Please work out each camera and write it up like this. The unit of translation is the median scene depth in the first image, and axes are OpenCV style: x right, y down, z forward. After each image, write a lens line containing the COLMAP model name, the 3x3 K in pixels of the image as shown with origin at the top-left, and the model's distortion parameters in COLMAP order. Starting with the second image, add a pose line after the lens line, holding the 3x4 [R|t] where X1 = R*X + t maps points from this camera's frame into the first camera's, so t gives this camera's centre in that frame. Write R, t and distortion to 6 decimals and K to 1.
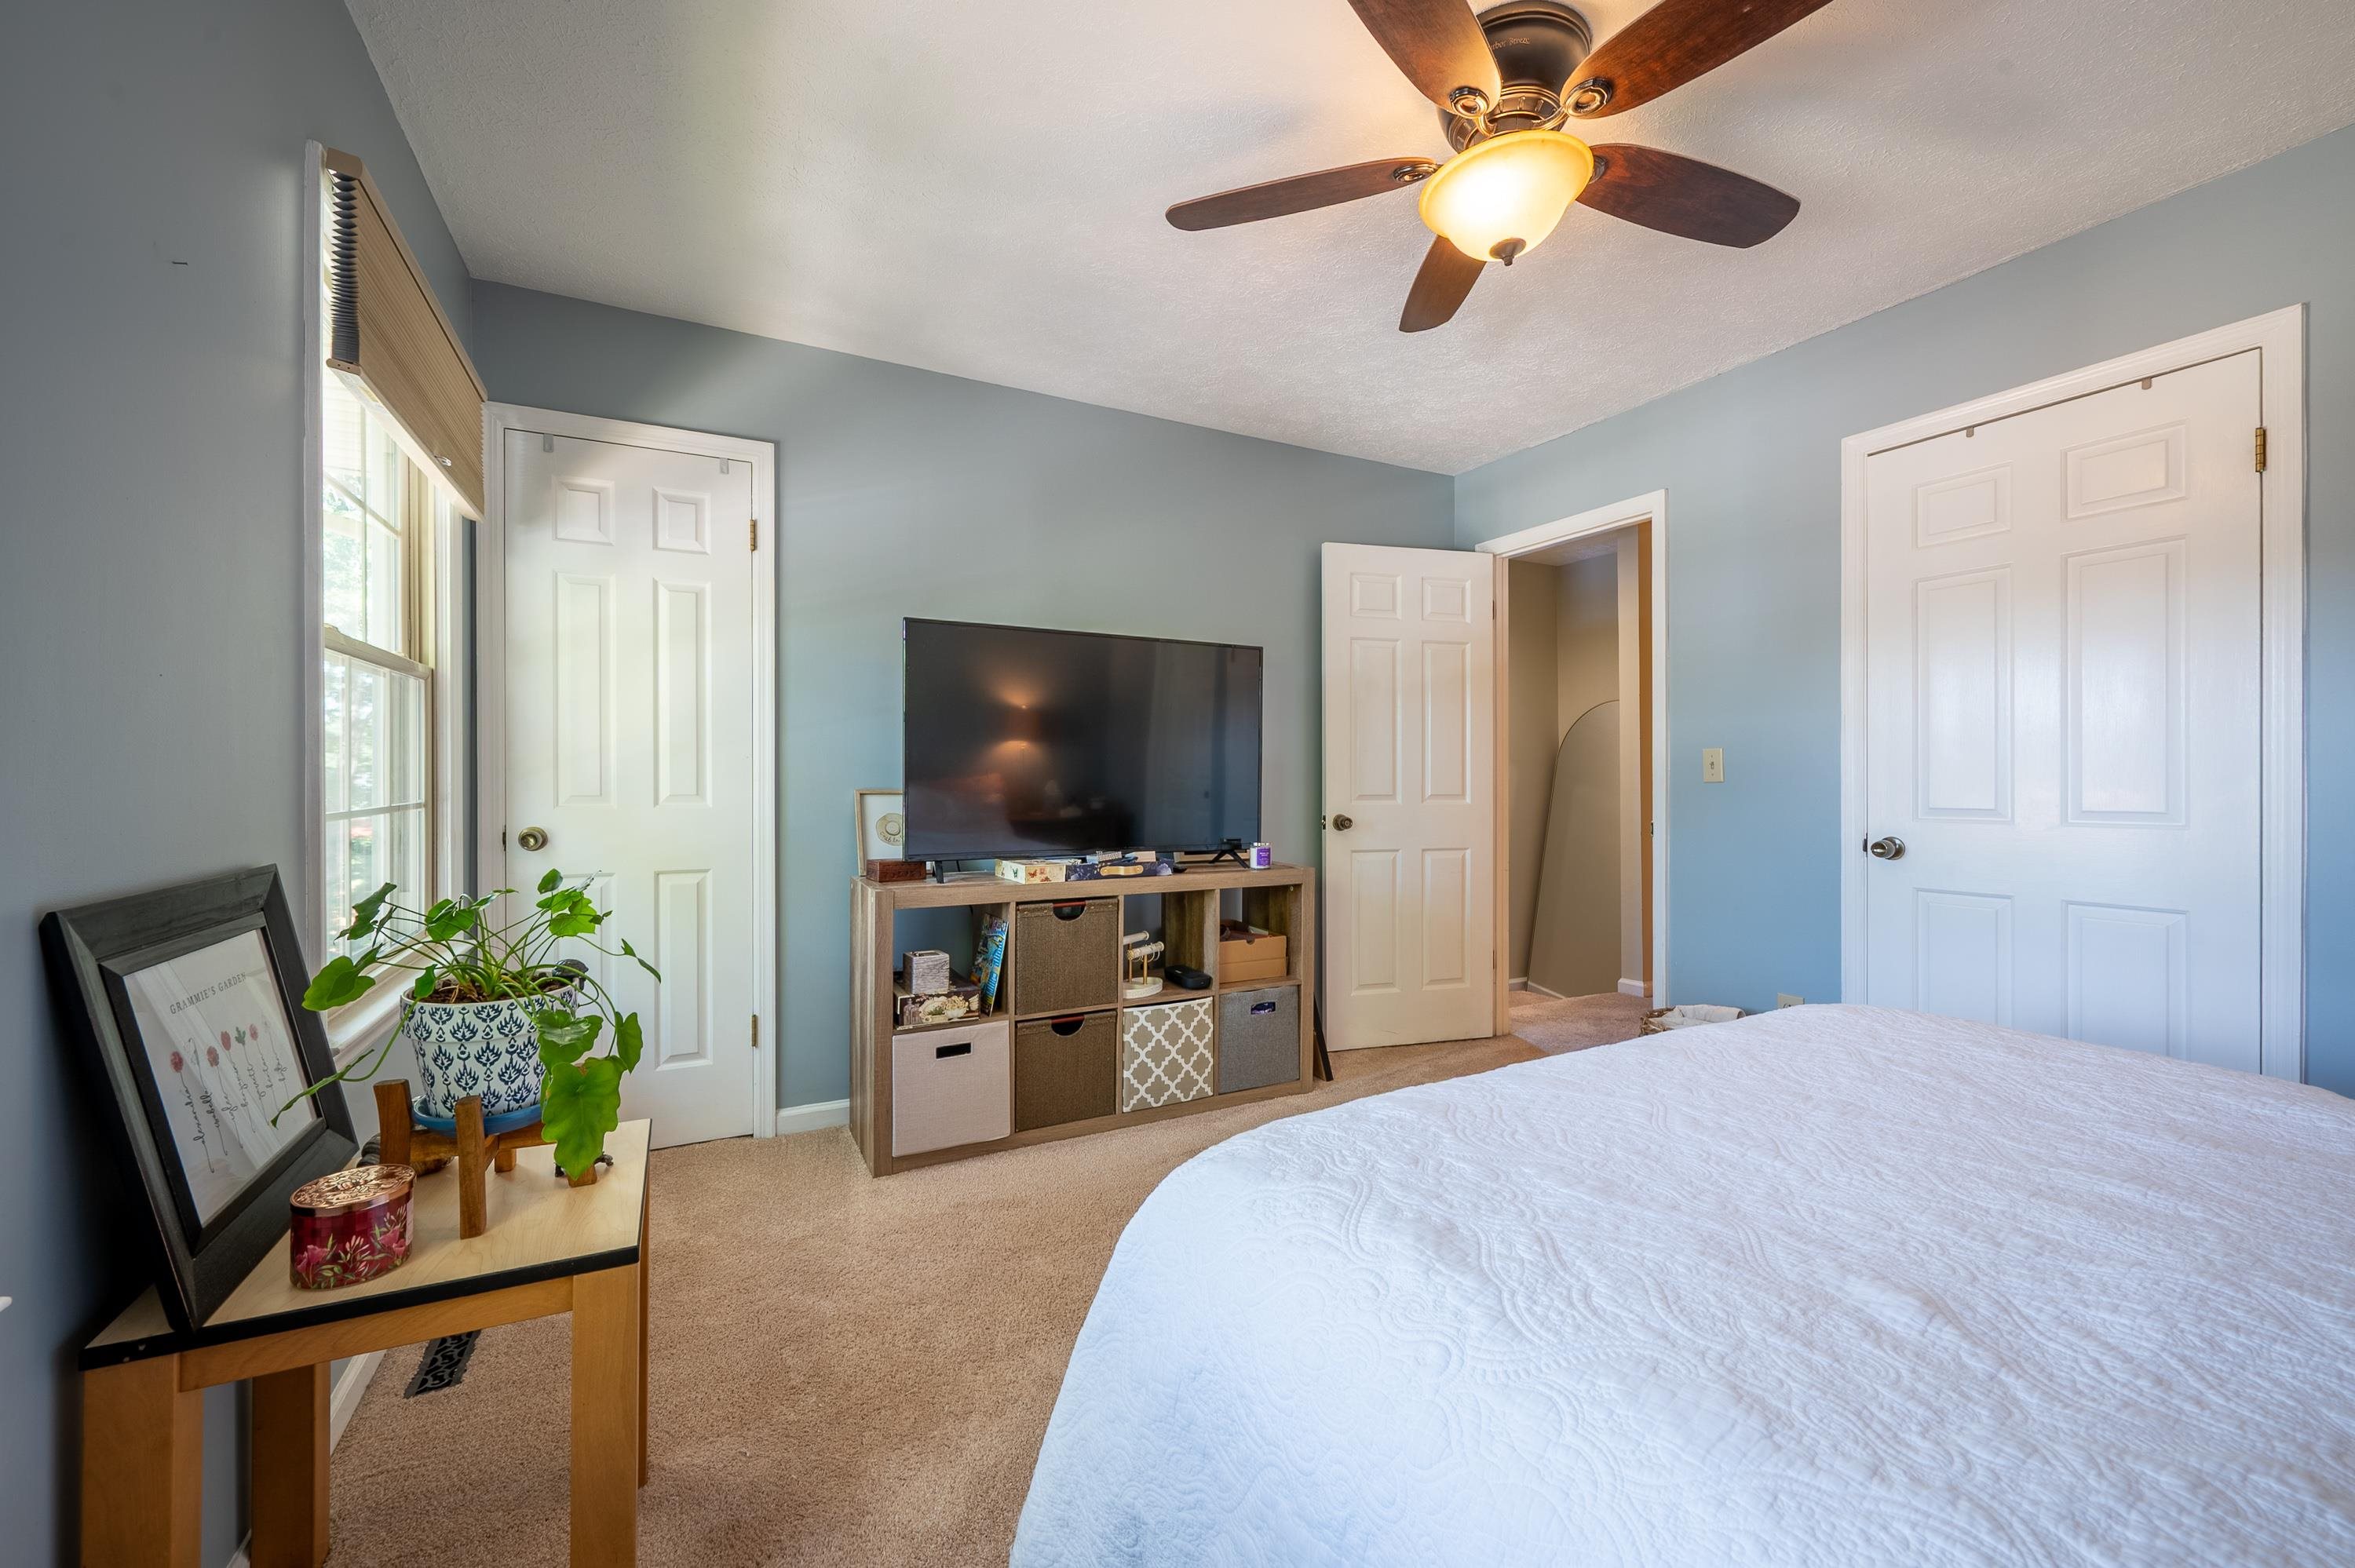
lens RADIAL K [[936.7, 0, 1169.4], [0, 936.7, 785.6], [0, 0, 1]] dist [-0.001993, 0.000228]
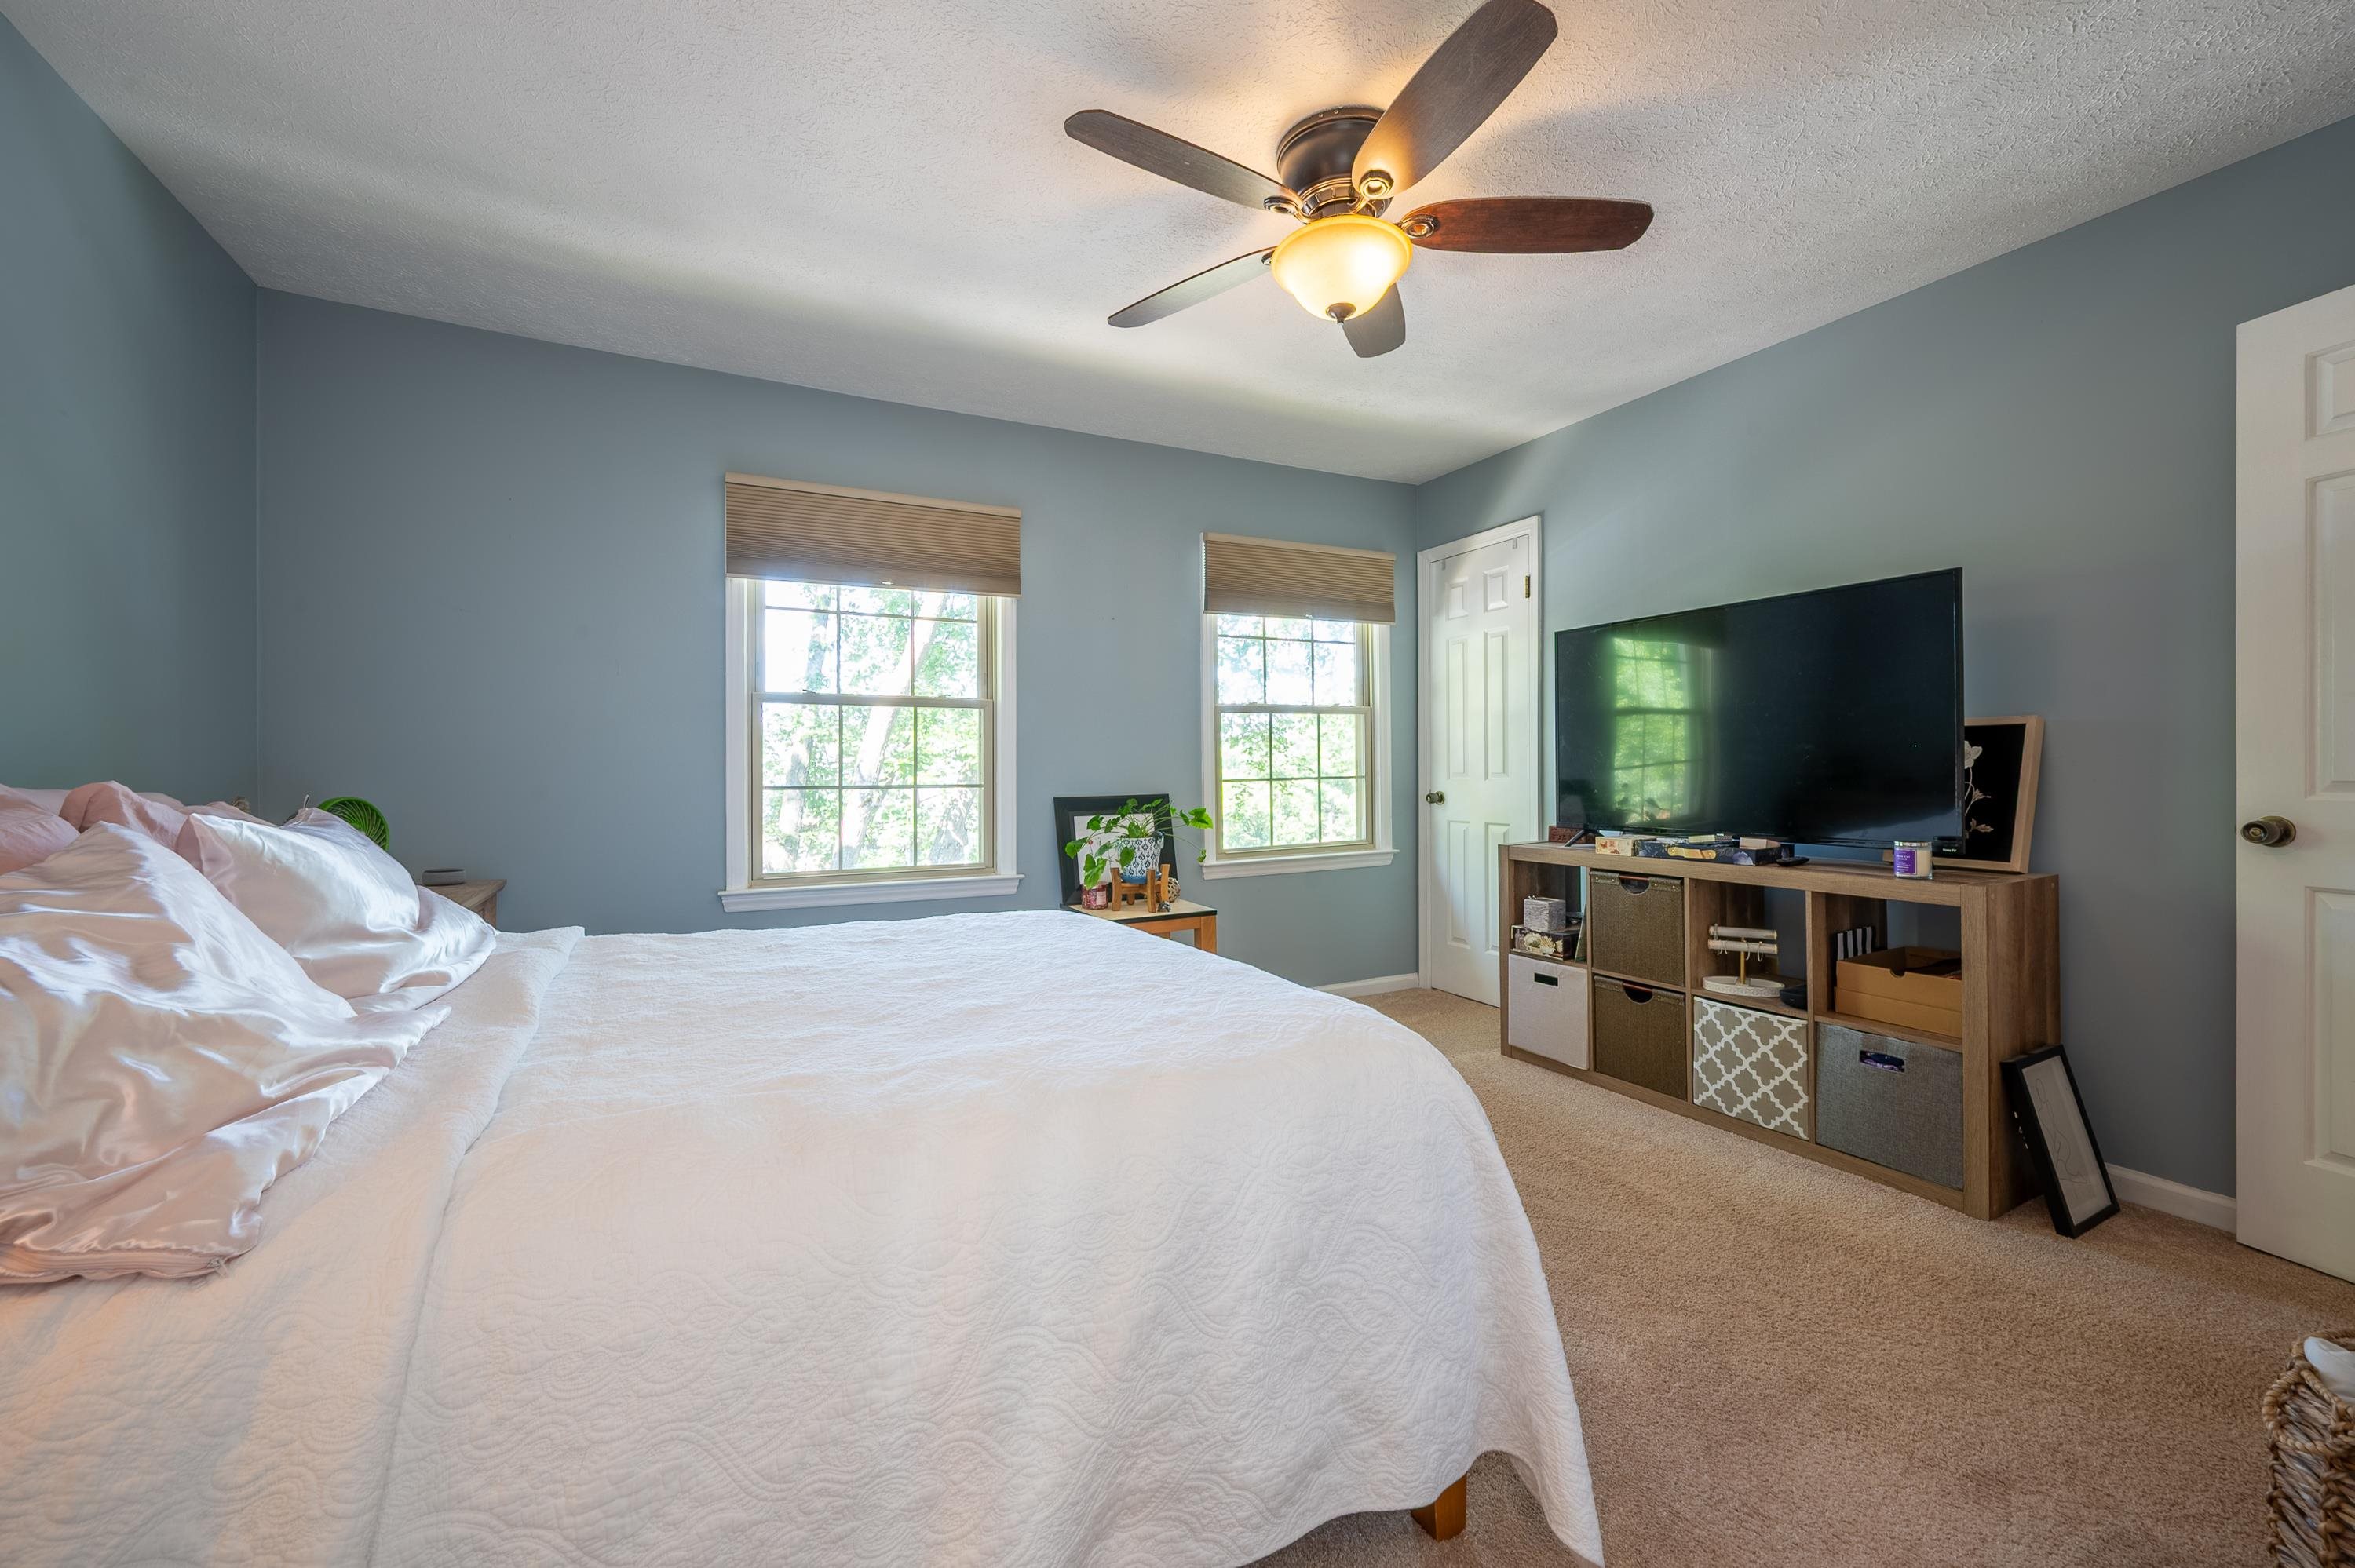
lens RADIAL K [[936.7, 0, 1180.3], [0, 936.7, 770.7], [0, 0, 1]] dist [-0.001993, 0.000228]
pose [[-0.008762, 0.000644, -0.999961, 0.943233], [0.000771, 0.999999, 0.000637, 0.004740], [0.999961, -0.000766, -0.008762, 0.490827]]
